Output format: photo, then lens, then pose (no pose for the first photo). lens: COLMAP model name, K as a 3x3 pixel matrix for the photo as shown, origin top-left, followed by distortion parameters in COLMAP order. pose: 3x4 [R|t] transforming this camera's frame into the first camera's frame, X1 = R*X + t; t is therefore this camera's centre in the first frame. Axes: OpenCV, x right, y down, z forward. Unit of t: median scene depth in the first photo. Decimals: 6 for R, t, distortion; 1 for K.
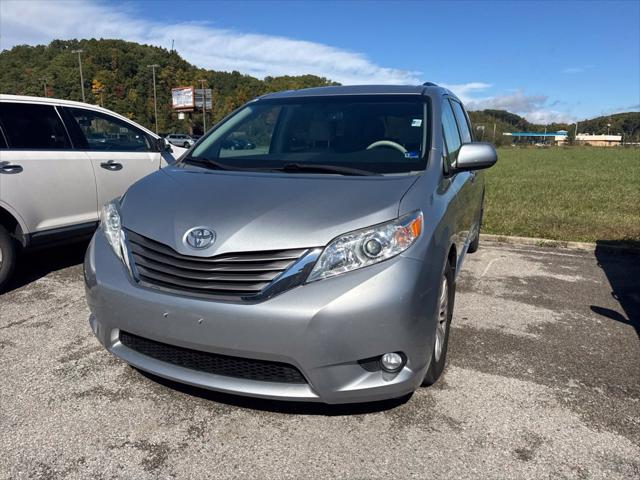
lens RADIAL K [[468.4, 0, 321.4], [0, 468.4, 246.4], [0, 0, 1]] dist [0.006428, -0.009139]
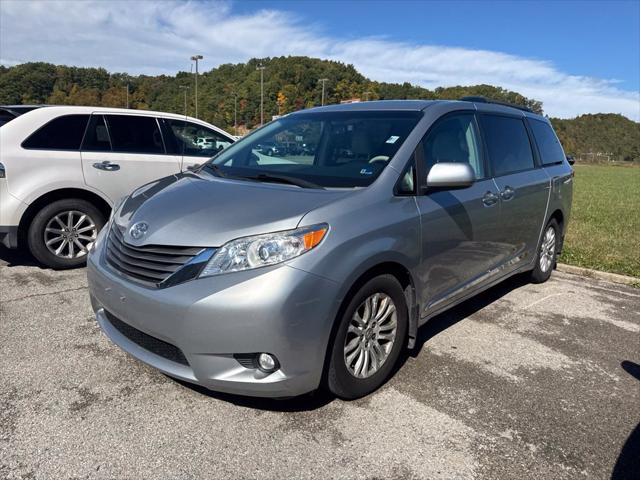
lens RADIAL K [[463.0, 0, 315.0], [0, 463.0, 242.8], [0, 0, 1]] dist [0.040662, -0.059999]
pose [[0.932617, 0.101190, -0.346390, 0.224390], [-0.110260, 0.993881, -0.006523, -0.011016], [0.343611, 0.044276, 0.938068, 0.013338]]
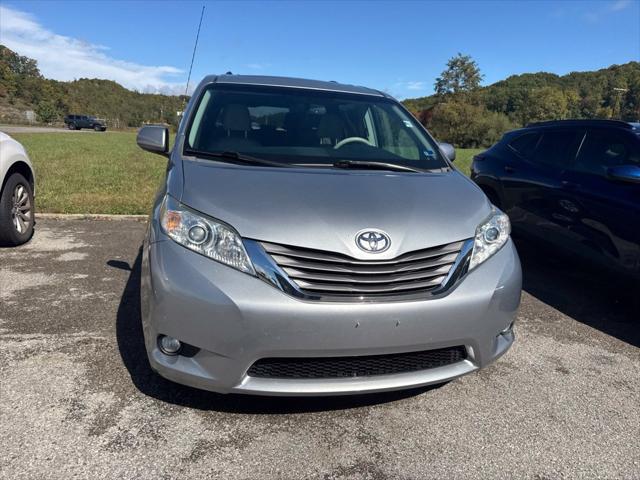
lens RADIAL K [[467.0, 0, 338.3], [0, 467.0, 246.2], [0, 0, 1]] dist [0.004265, -0.004740]
pose [[0.791937, -0.103991, 0.601682, -0.348661], [0.085784, 0.994566, 0.058984, -0.027375], [-0.604546, 0.004903, 0.796555, 0.106302]]
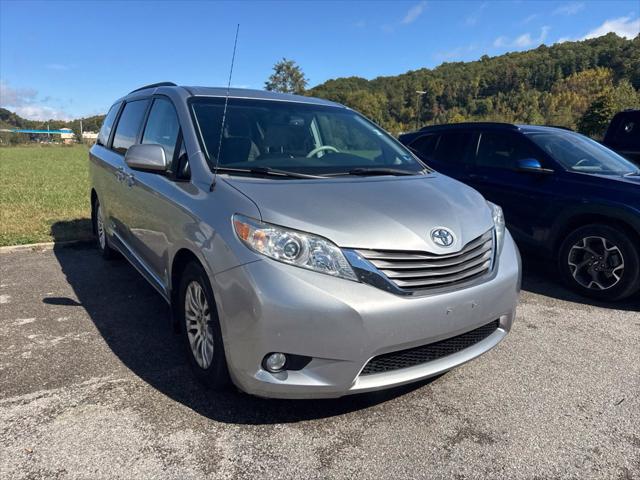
lens RADIAL K [[460.1, 0, 340.3], [0, 460.1, 242.8], [0, 0, 1]] dist [0.009413, -0.002183]
pose [[0.526389, -0.175955, 0.831838, -0.504851], [0.175652, 0.979752, 0.096090, -0.059671], [-0.831902, 0.095534, 0.546638, 0.235105]]
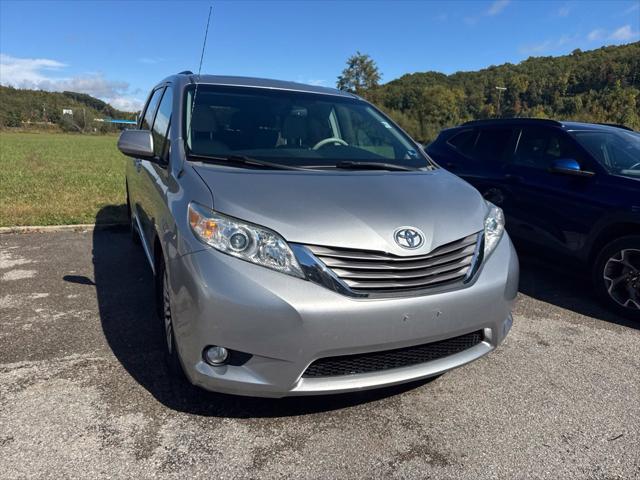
lens RADIAL K [[464.2, 0, 338.8], [0, 464.2, 247.9], [0, 0, 1]] dist [0.001961, -0.001961]
pose [[0.652146, -0.154409, 0.742202, -0.433930], [0.130765, 0.987275, 0.090496, -0.042441], [-0.746730, 0.038038, 0.664039, 0.171055]]
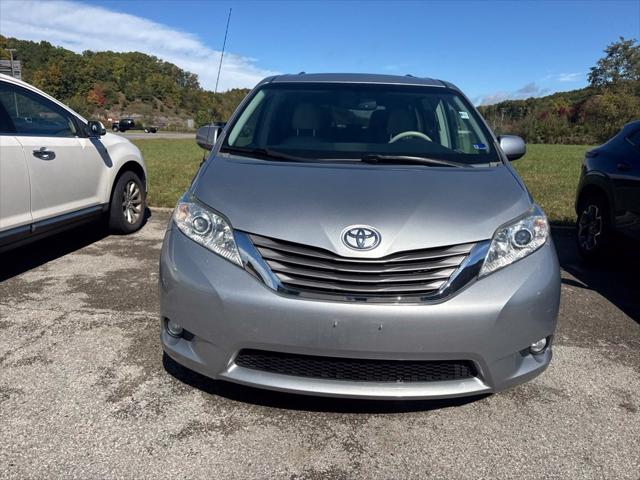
lens RADIAL K [[471.1, 0, 328.6], [0, 471.1, 246.0], [0, 0, 1]] dist [0.004259, -0.007741]
pose [[0.936336, -0.061838, 0.345618, -0.247459], [0.053337, 0.997995, 0.034063, -0.014406], [-0.347031, -0.013460, 0.937757, 0.061915]]
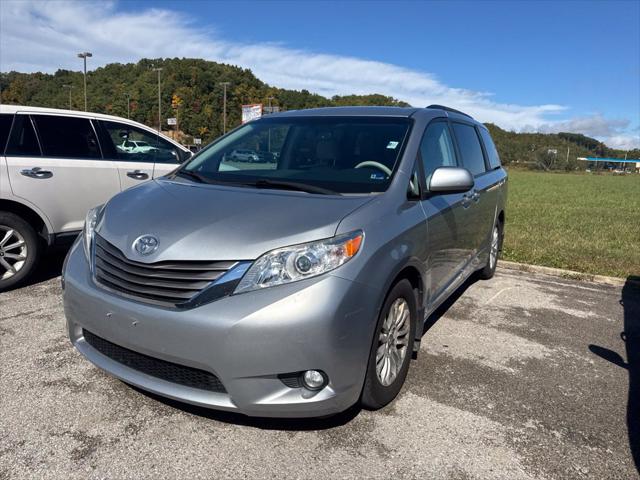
lens RADIAL K [[467.4, 0, 320.0], [0, 467.4, 240.0], [0, 0, 1]] dist [0.008046, -0.011294]
pose [[0.989291, 0.058281, -0.133814, 0.106943], [-0.064618, 0.996961, -0.043510, -0.003632], [0.130872, 0.051691, 0.990051, -0.002023]]
